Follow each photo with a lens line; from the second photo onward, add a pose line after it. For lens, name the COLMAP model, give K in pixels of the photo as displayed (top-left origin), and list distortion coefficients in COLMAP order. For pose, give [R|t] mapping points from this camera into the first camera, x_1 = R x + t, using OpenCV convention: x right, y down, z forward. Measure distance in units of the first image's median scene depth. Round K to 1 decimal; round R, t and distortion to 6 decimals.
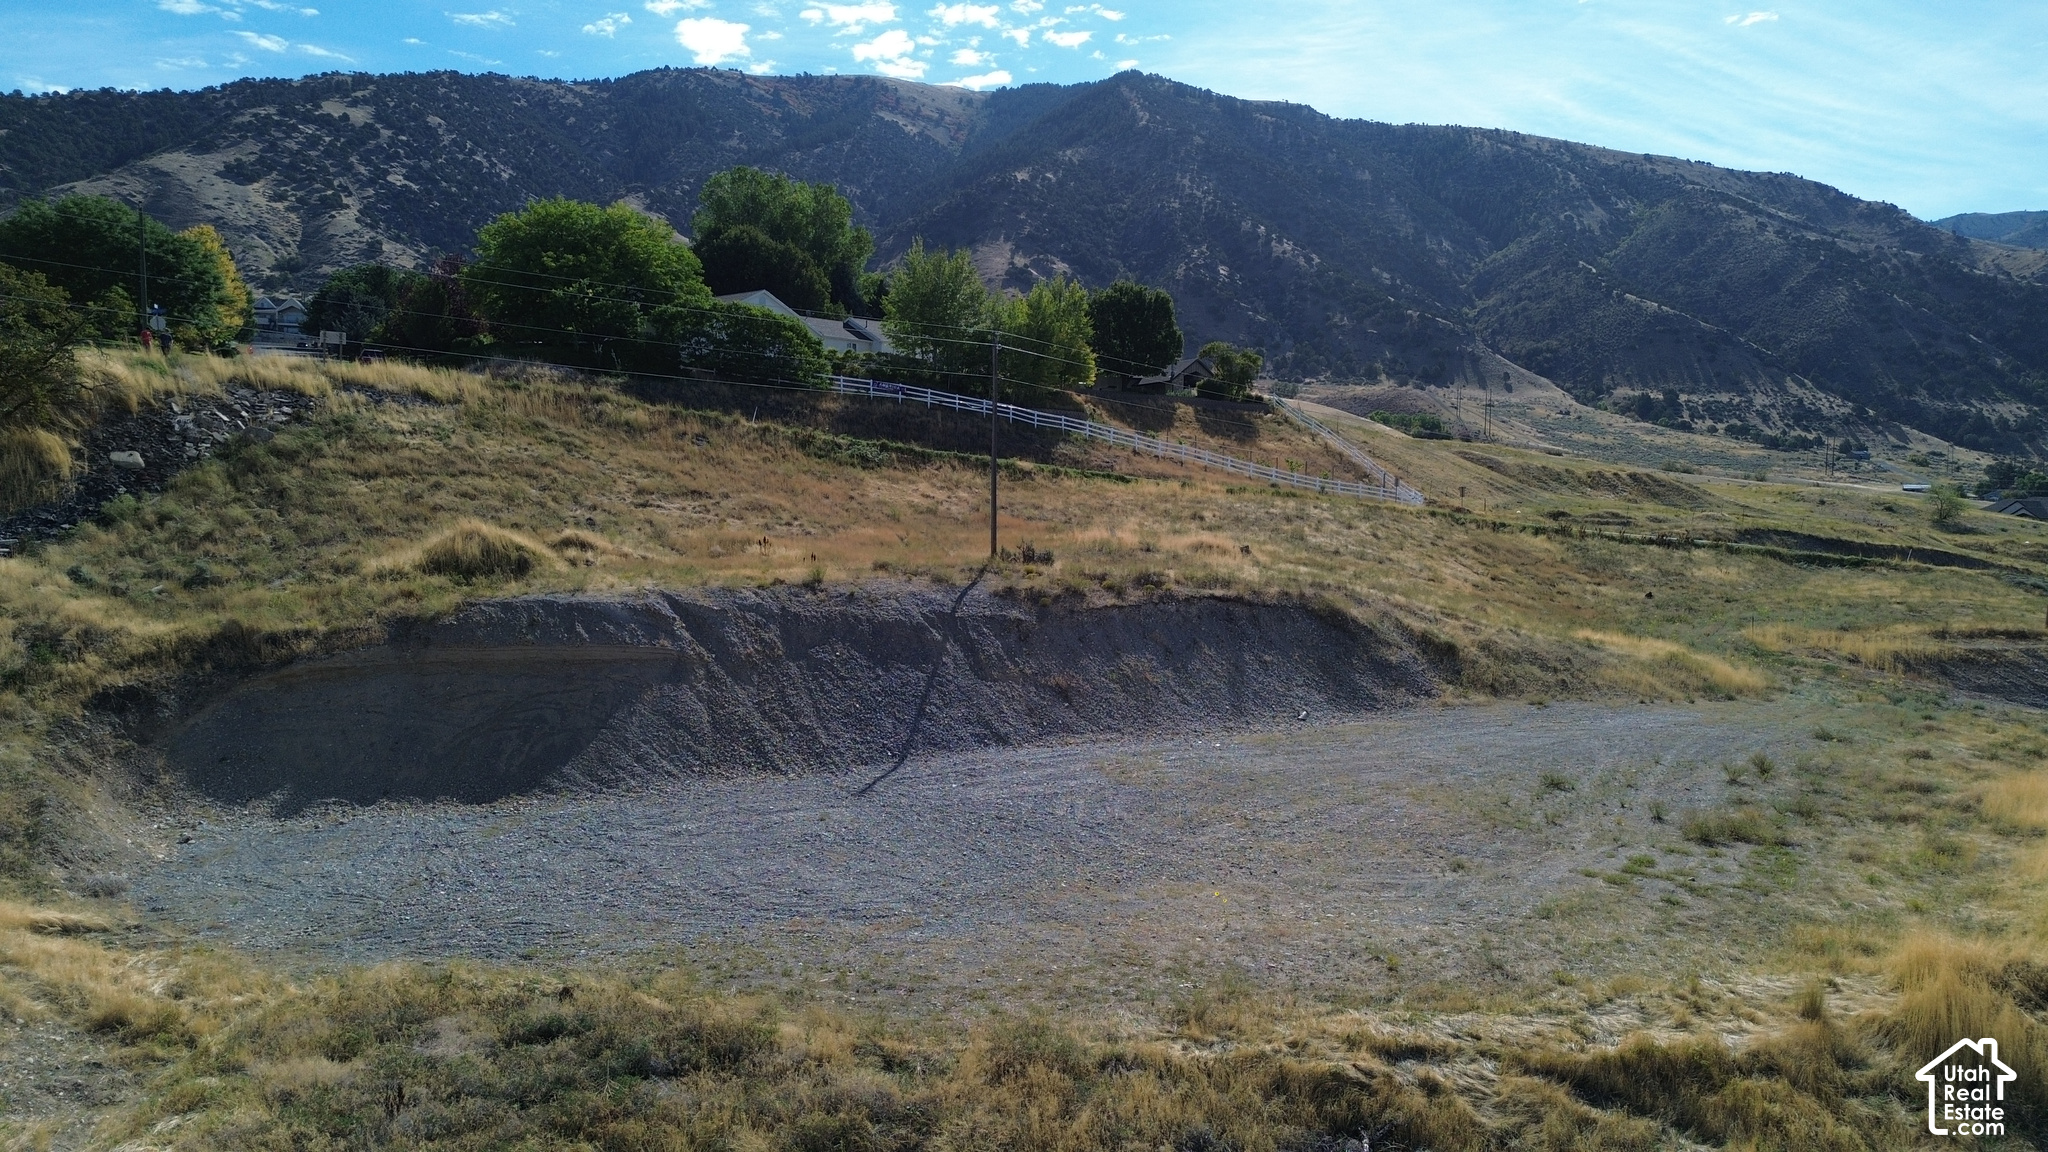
lens RADIAL K [[1443.9, 0, 1025.3], [0, 1443.9, 574.9], [0, 0, 1]] dist [0.077414, -0.072079]
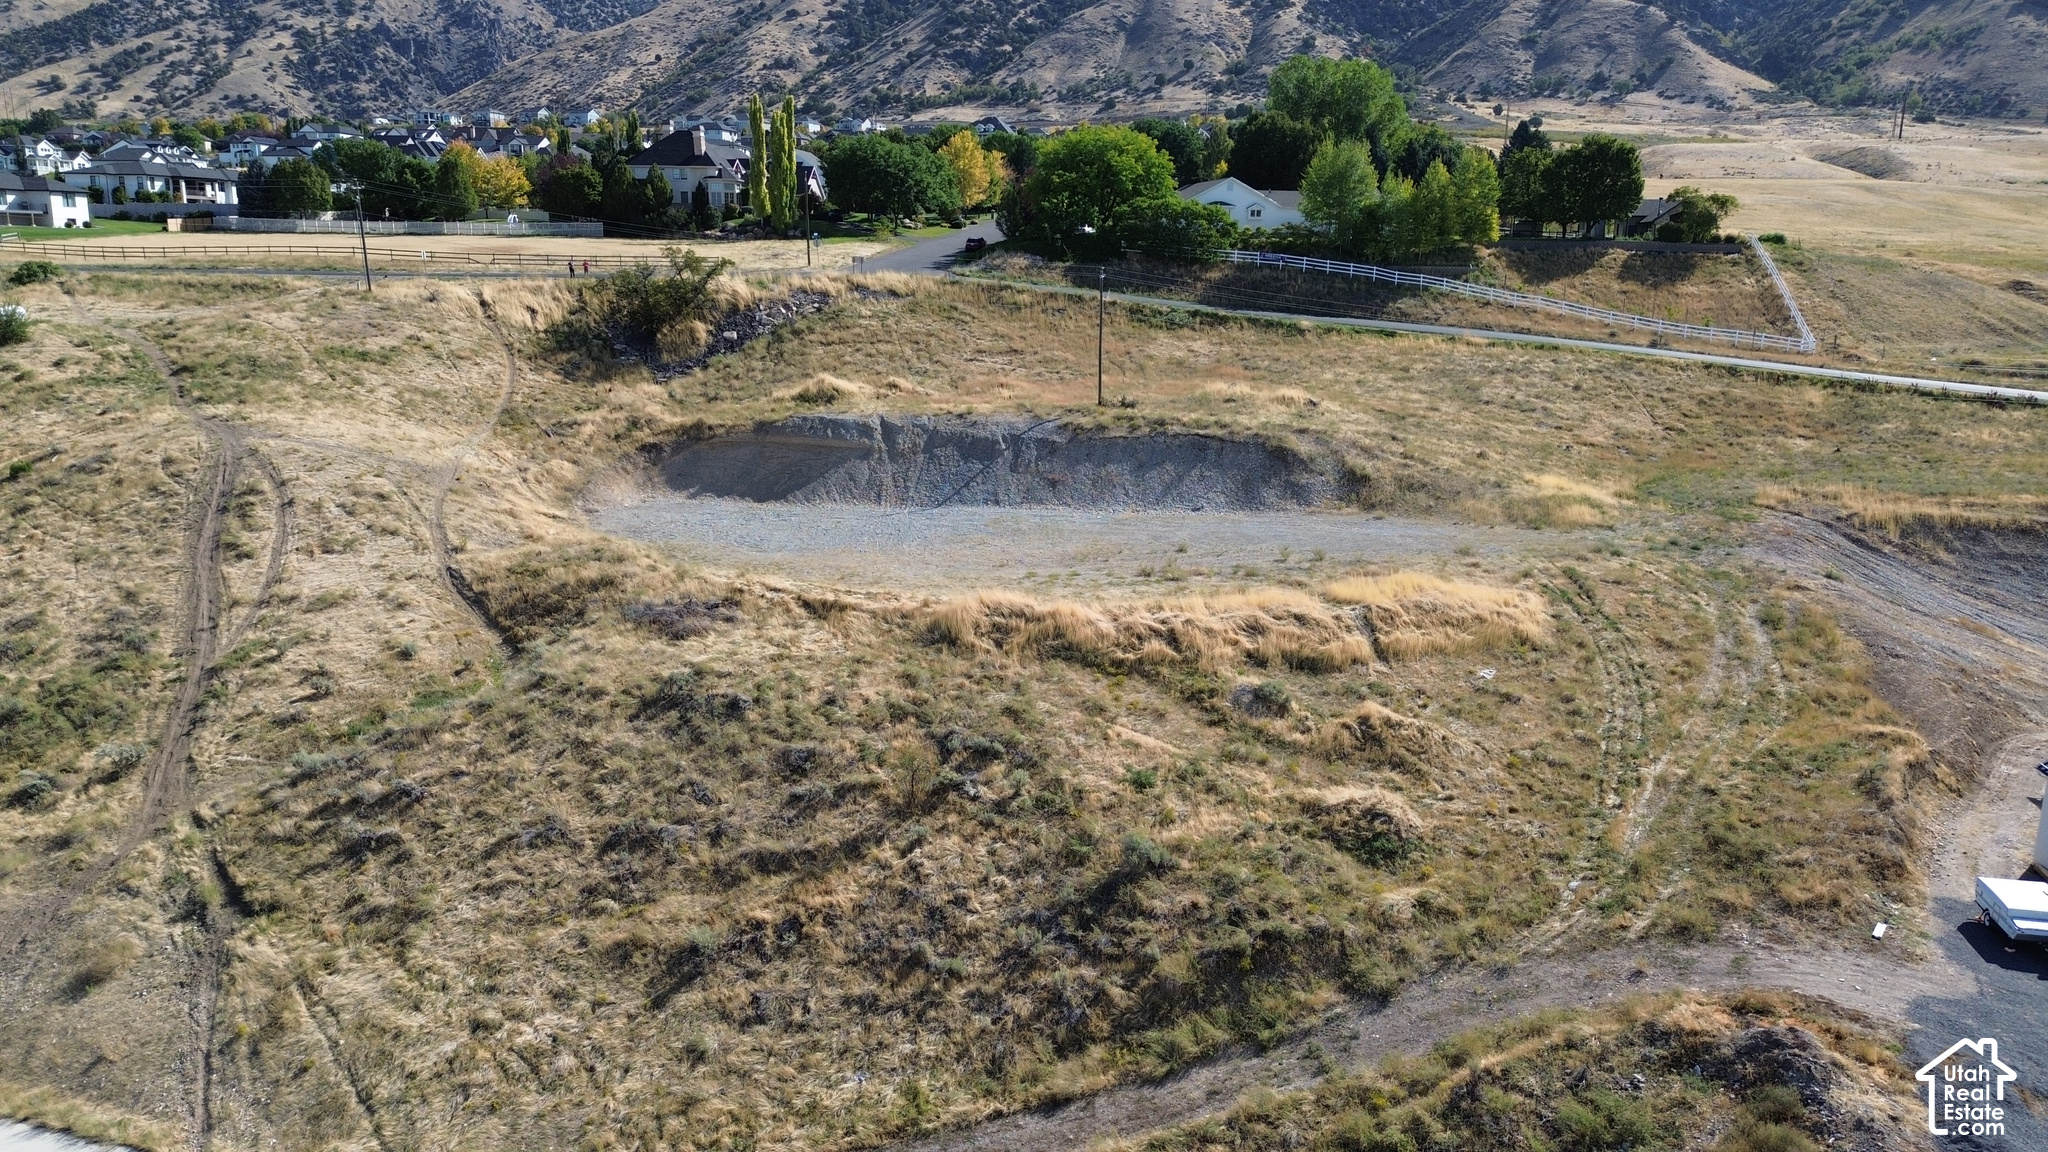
lens RADIAL K [[1446.6, 0, 1037.4], [0, 1446.6, 576.6], [0, 0, 1]] dist [0.073478, -0.086913]
pose [[0.808045, 0.124434, -0.575829, 0.450286], [-0.033698, 0.985601, 0.165697, -0.043375], [0.588156, -0.114486, 0.800603, -0.210300]]
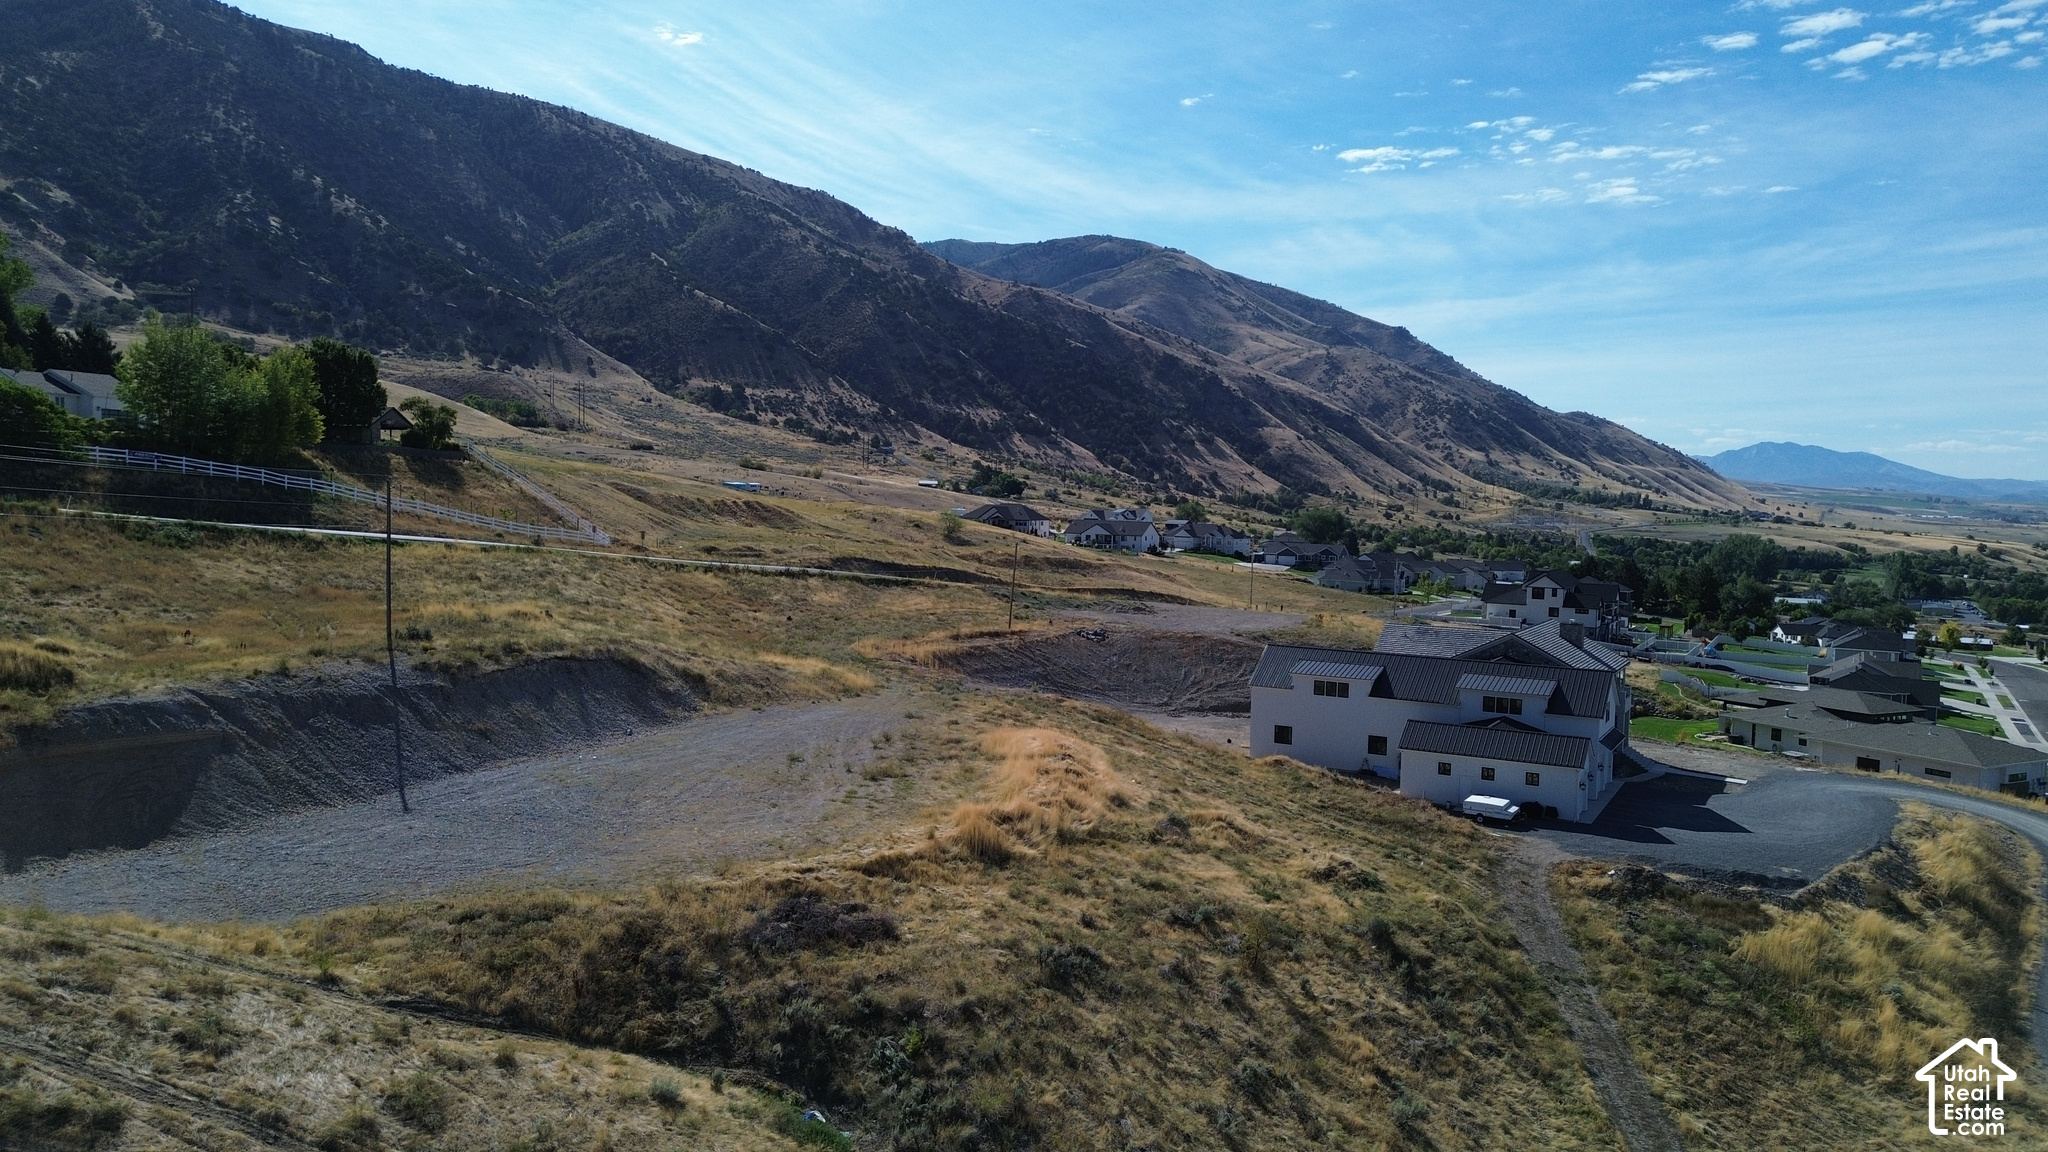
lens RADIAL K [[1446.6, 0, 1037.4], [0, 1446.6, 576.6], [0, 0, 1]] dist [0.073478, -0.086913]
pose [[0.812738, -0.029969, 0.581859, -0.158625], [0.017776, 0.999487, 0.026648, -0.046371], [-0.582359, -0.011315, 0.812853, -0.239134]]
